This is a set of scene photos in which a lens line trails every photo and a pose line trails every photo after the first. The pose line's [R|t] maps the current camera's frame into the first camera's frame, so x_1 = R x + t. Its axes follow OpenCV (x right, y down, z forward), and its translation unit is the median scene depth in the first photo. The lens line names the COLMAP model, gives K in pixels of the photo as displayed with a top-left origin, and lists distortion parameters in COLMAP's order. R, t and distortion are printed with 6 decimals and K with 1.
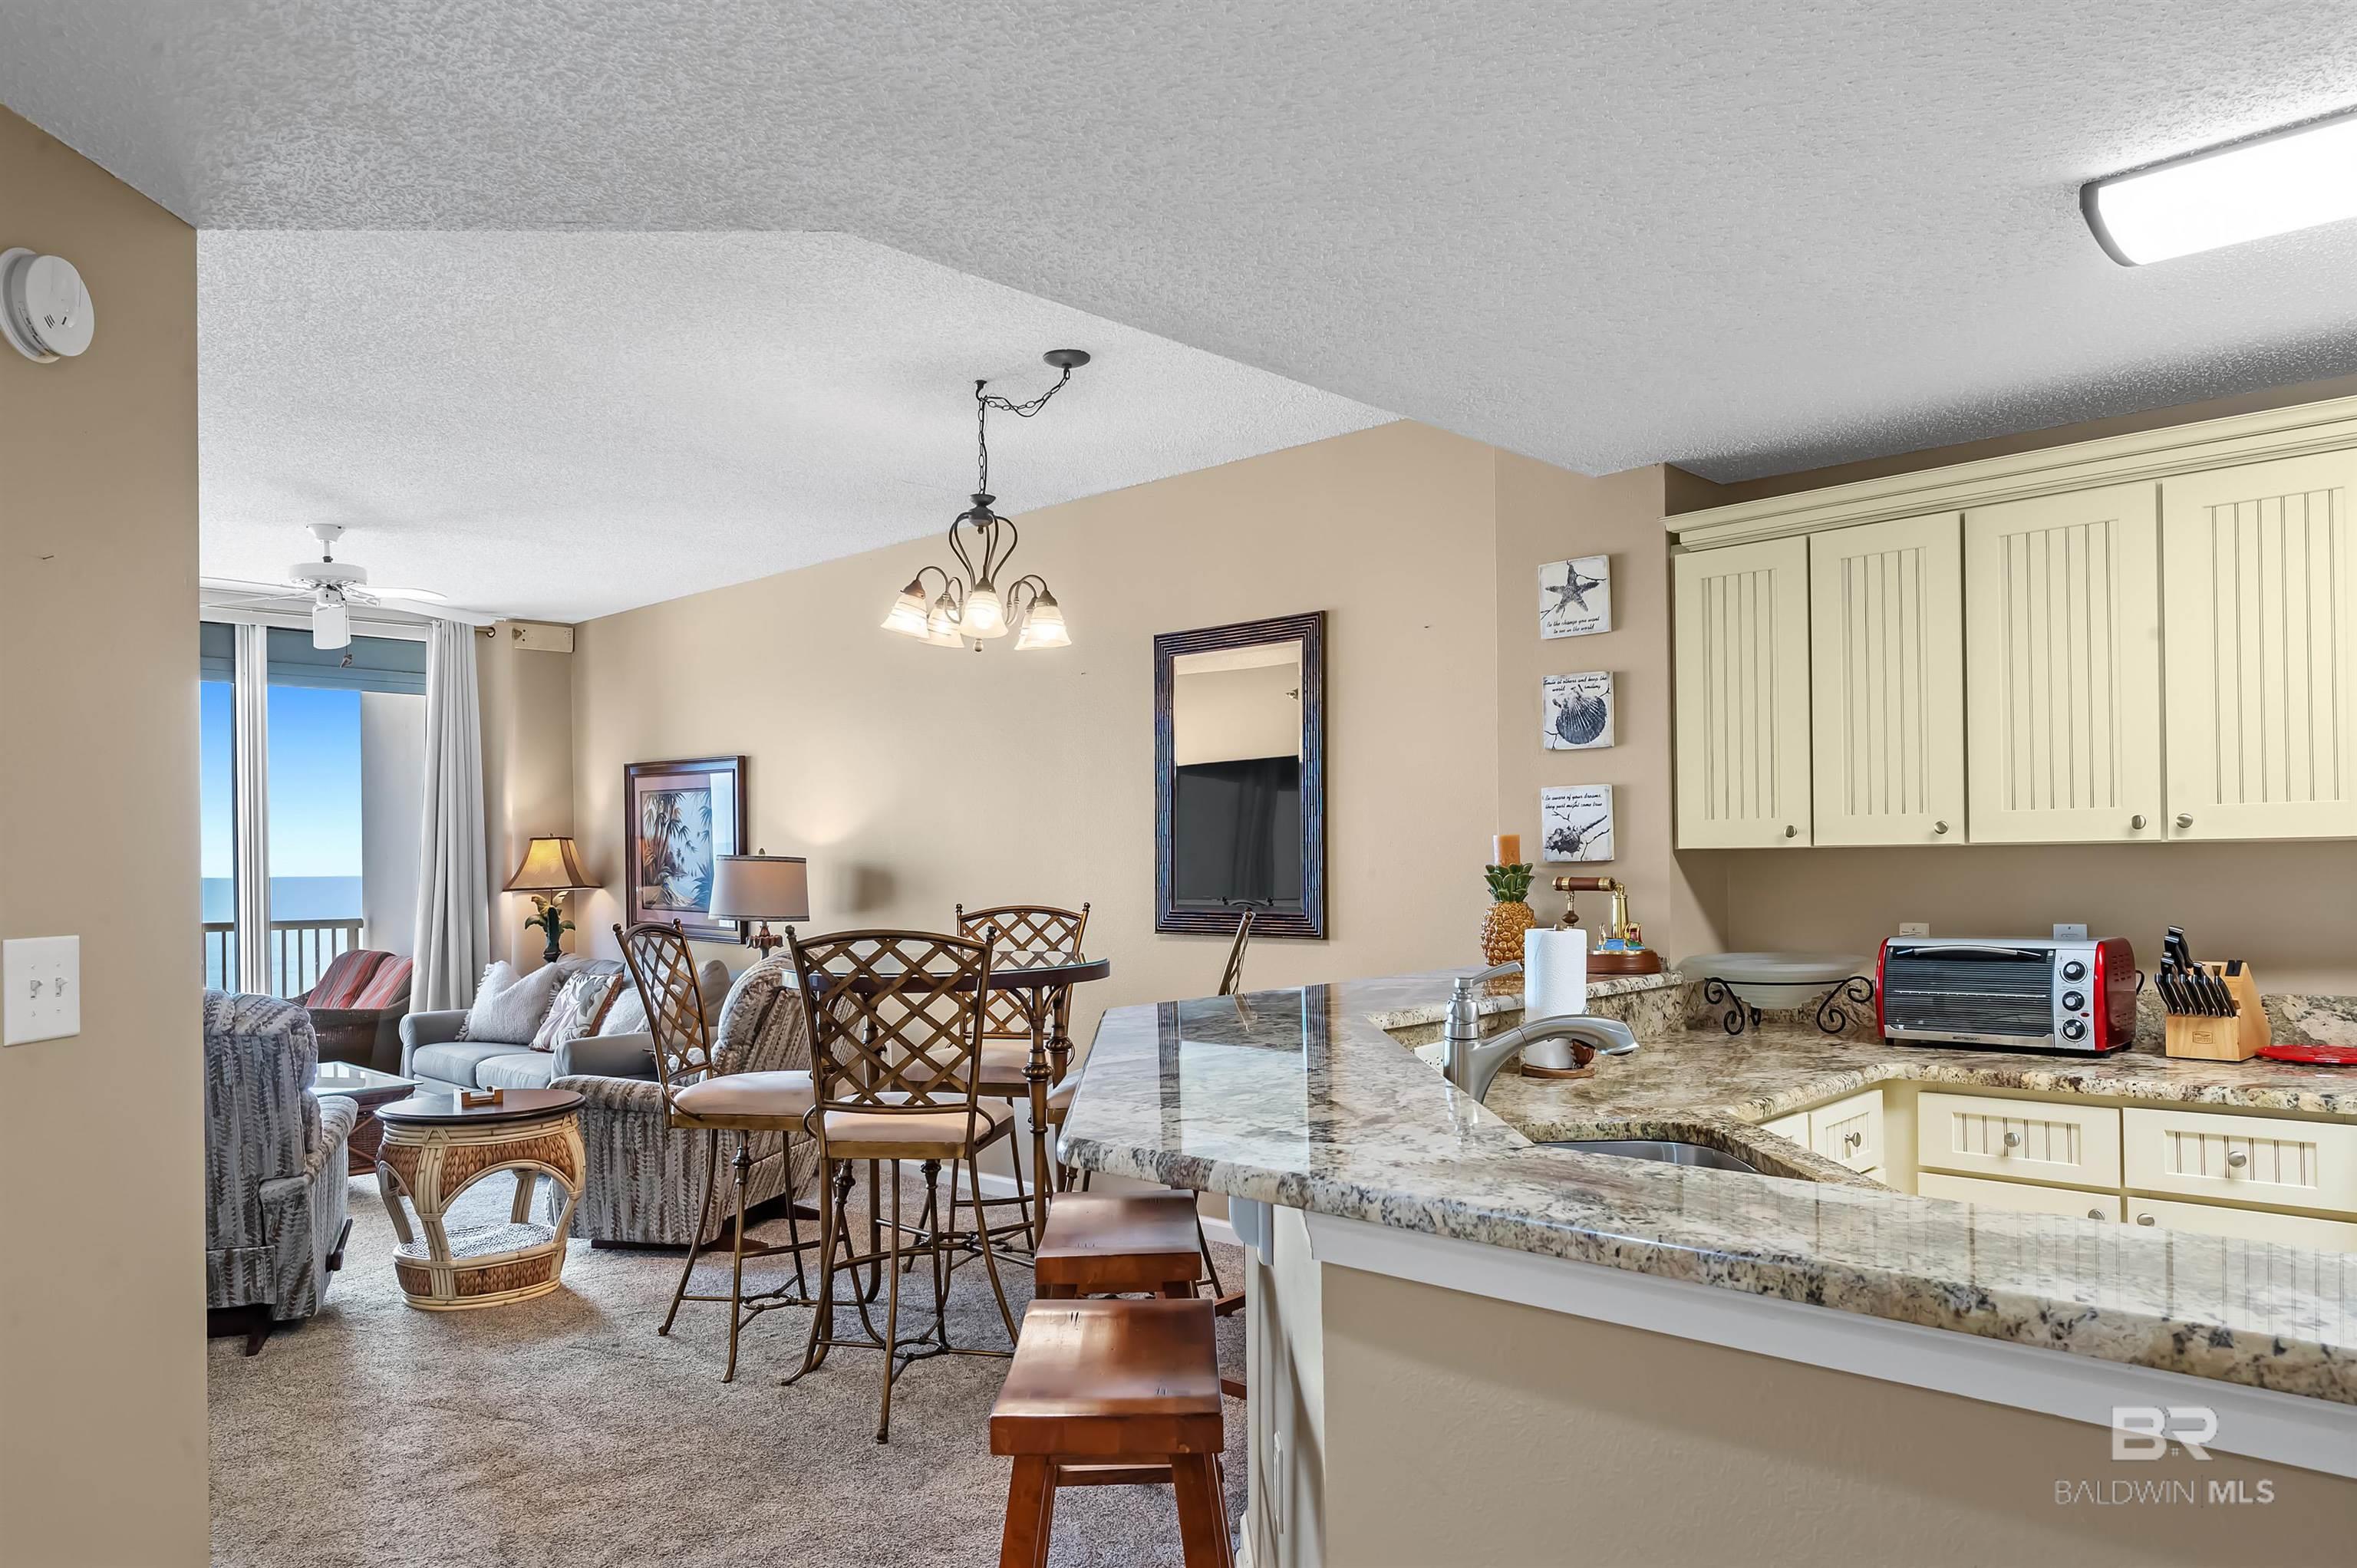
lens RADIAL K [[1581.8, 0, 1183.3], [0, 1581.8, 863.1], [0, 0, 1]] dist [0.001410, -0.006400]
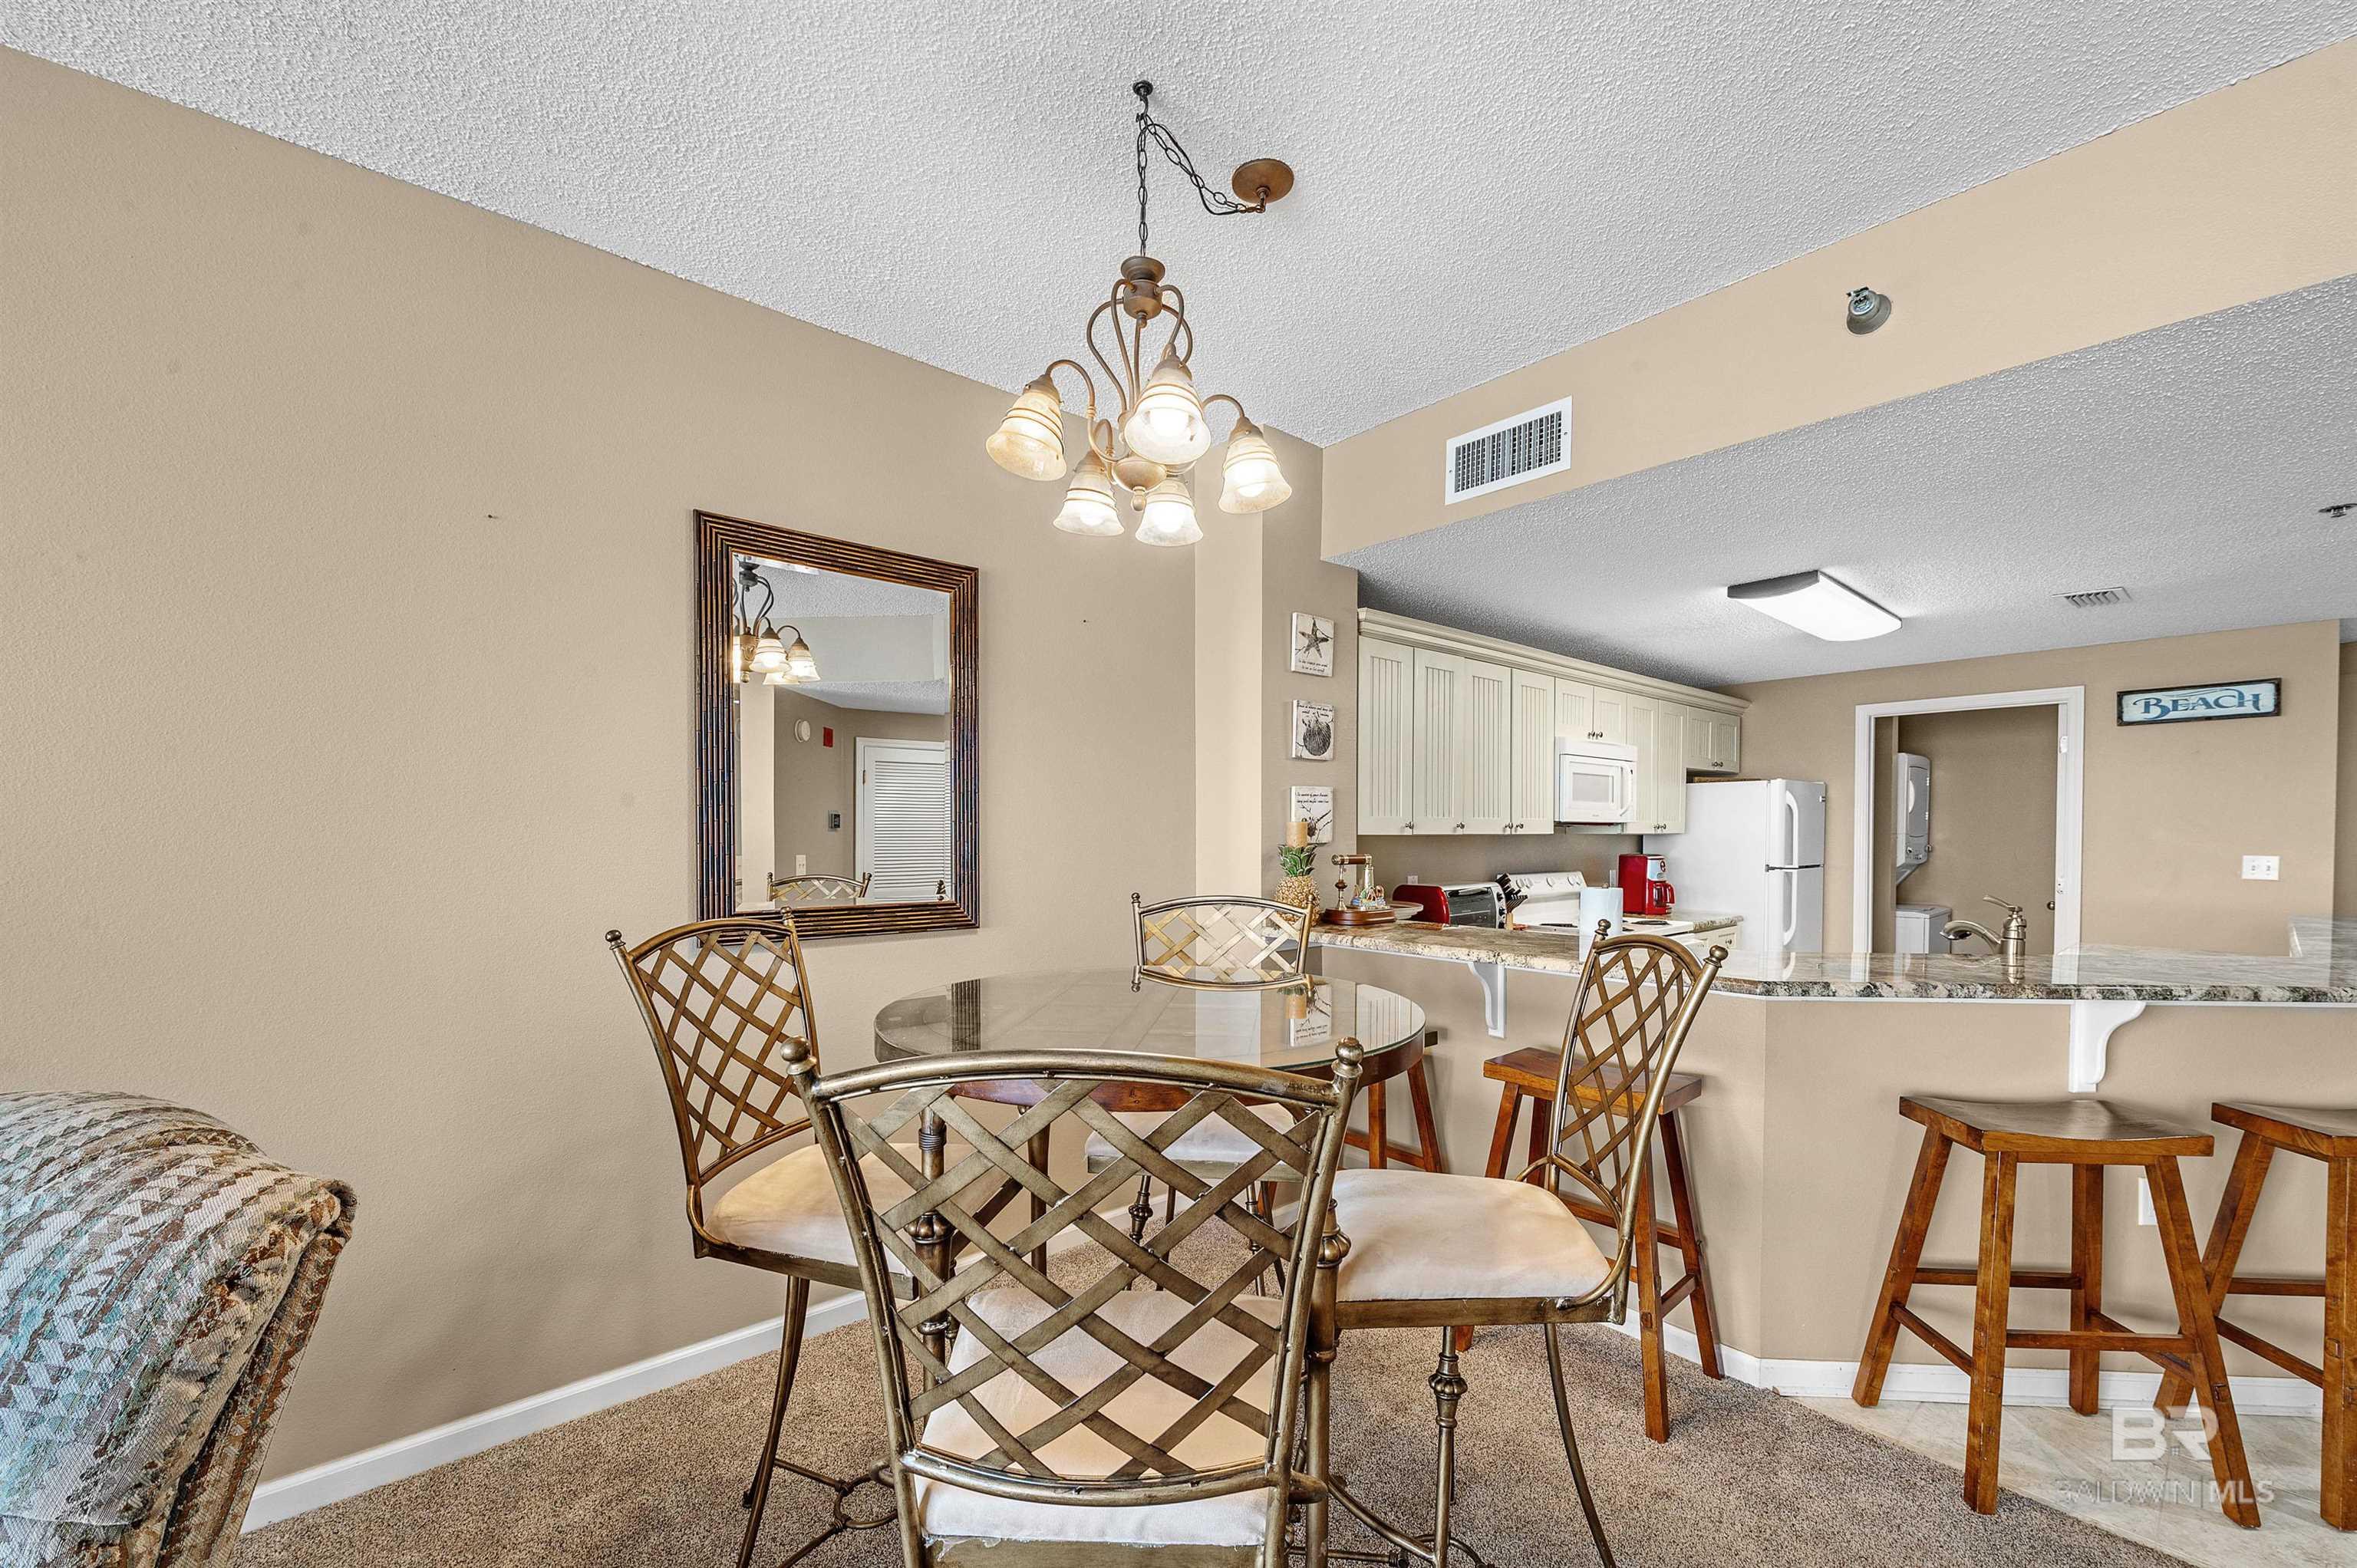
lens RADIAL K [[938.8, 0, 1197.2], [0, 938.8, 855.3], [0, 0, 1]] dist [-0.005788, -0.001704]
pose [[0.089687, -0.010517, 0.995914, -0.536625], [0.001129, 0.999945, 0.010458, 0.000633], [-0.995969, 0.000187, 0.089694, 1.001706]]
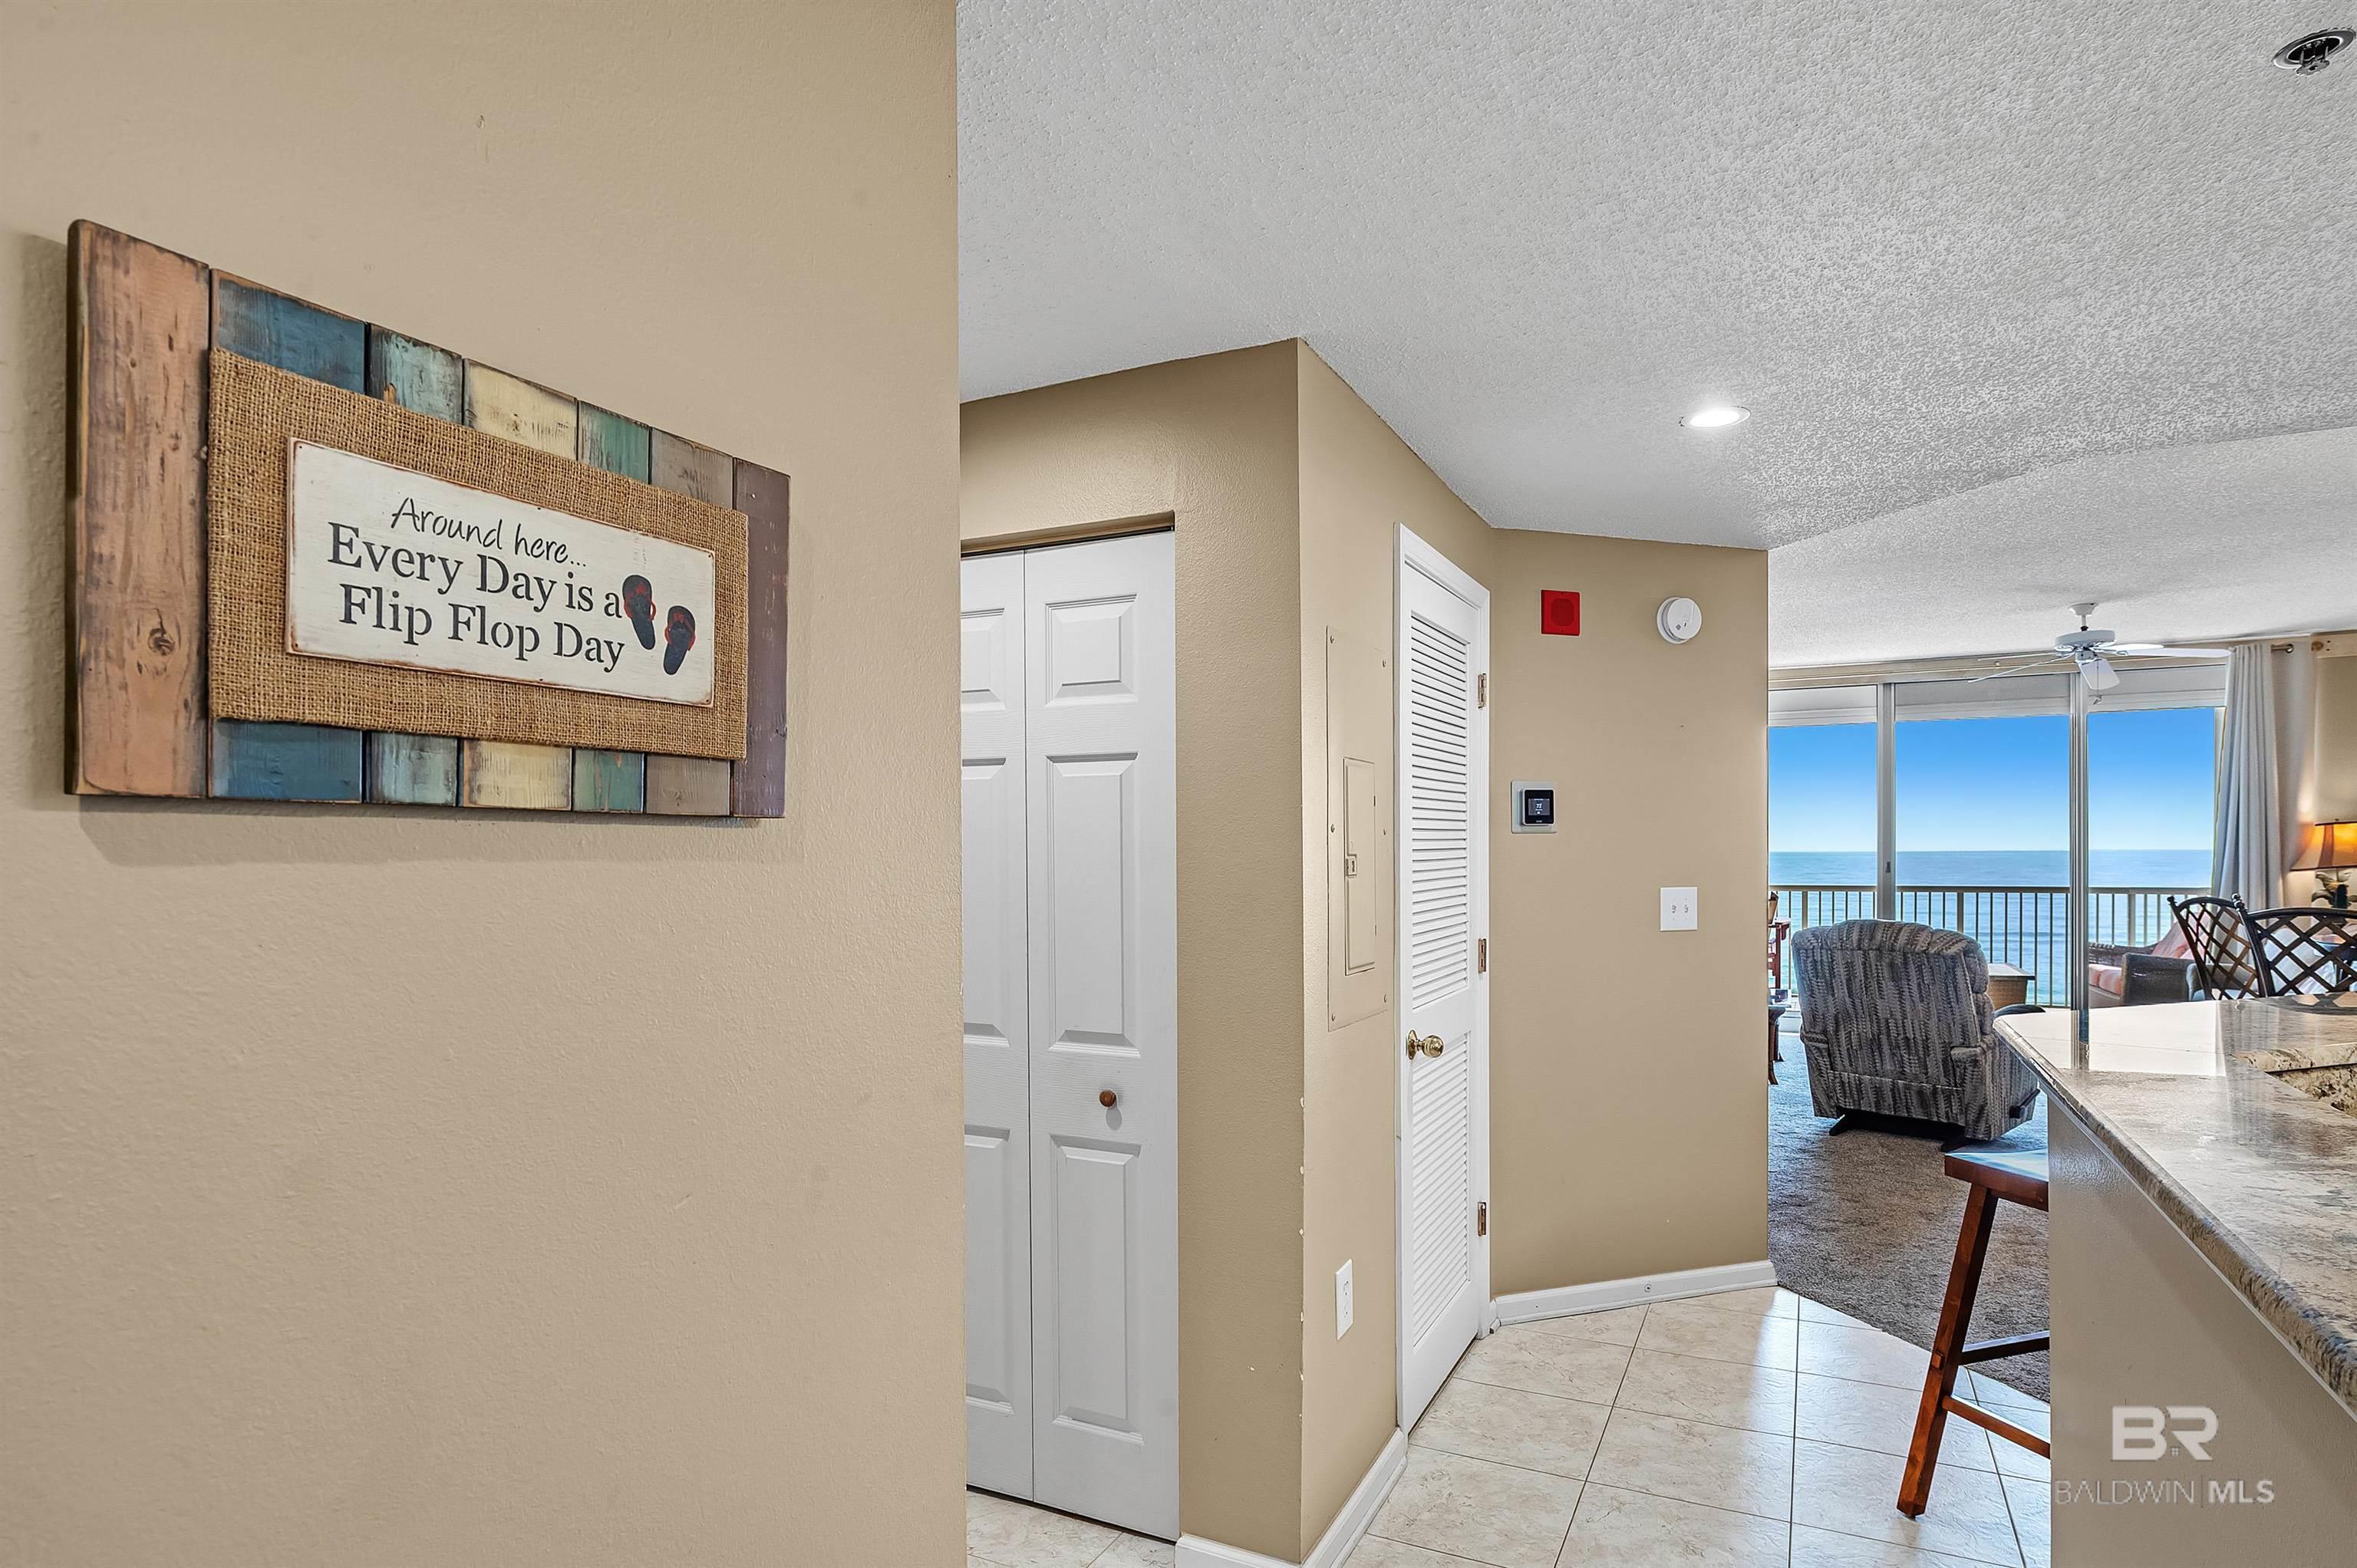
lens RADIAL K [[1256.4, 0, 1188.6], [0, 1256.4, 866.7], [0, 0, 1]] dist [-0.015017, 0.000101]
pose [[0.295934, 0.020041, -0.954998, 0.412950], [0.004119, 0.999744, 0.022257, -0.014133], [0.955199, -0.010520, 0.295776, -0.123038]]
